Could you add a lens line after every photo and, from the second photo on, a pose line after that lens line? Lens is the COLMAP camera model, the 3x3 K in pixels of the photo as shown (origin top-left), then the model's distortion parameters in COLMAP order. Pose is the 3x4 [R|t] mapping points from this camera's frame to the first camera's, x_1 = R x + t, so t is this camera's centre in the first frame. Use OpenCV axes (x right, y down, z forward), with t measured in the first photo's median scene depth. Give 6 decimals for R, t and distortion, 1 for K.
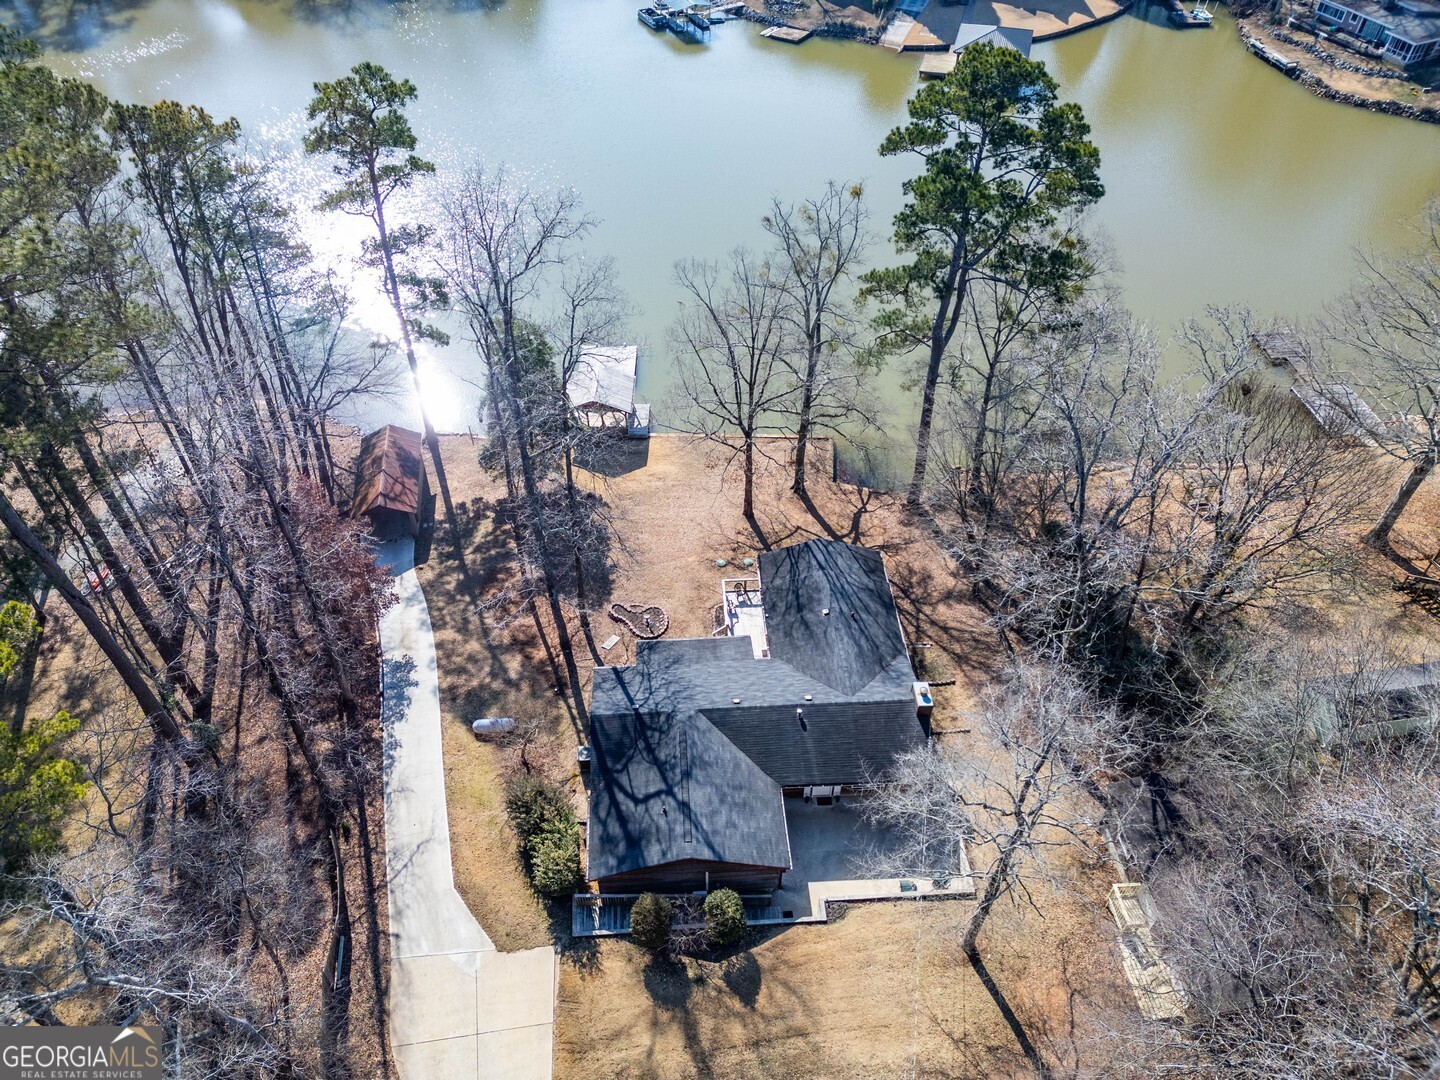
lens RADIAL K [[993.8, 0, 720.0], [0, 993.8, 540.0], [0, 0, 1]] dist [0.044623, -0.004346]
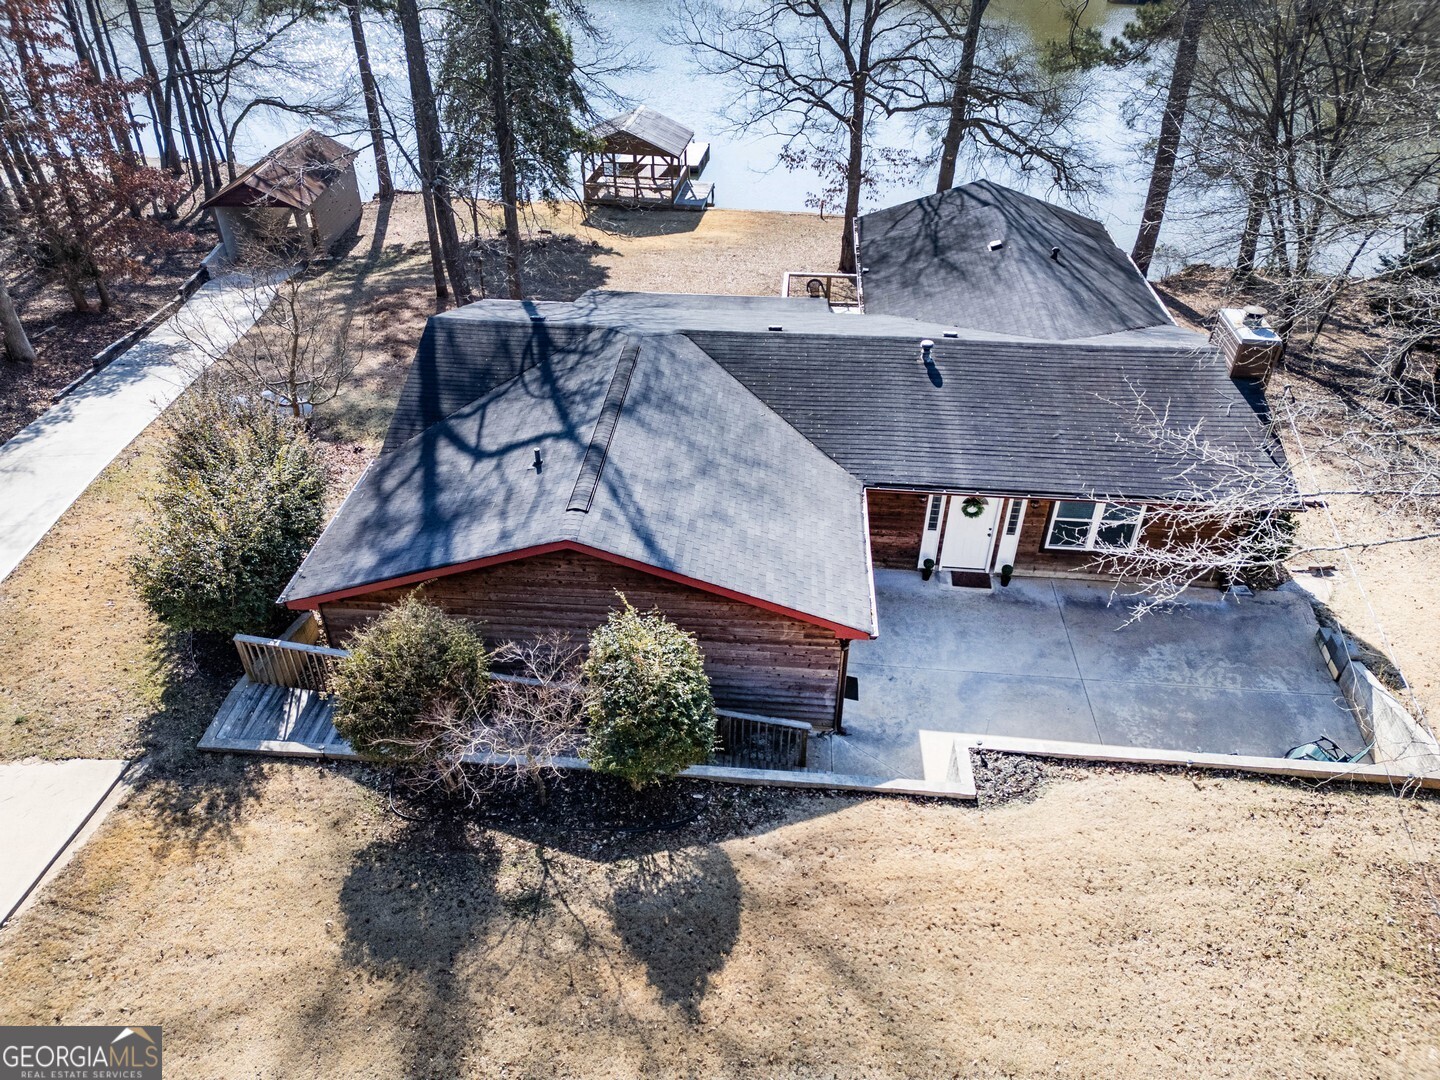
lens RADIAL K [[993.8, 0, 720.0], [0, 993.8, 540.0], [0, 0, 1]] dist [0.044623, -0.004346]
pose [[0.989383, 0.092039, -0.112472, 0.052599], [-0.108704, 0.982327, -0.152374, 0.341945], [0.096459, 0.162983, 0.981902, 0.641741]]
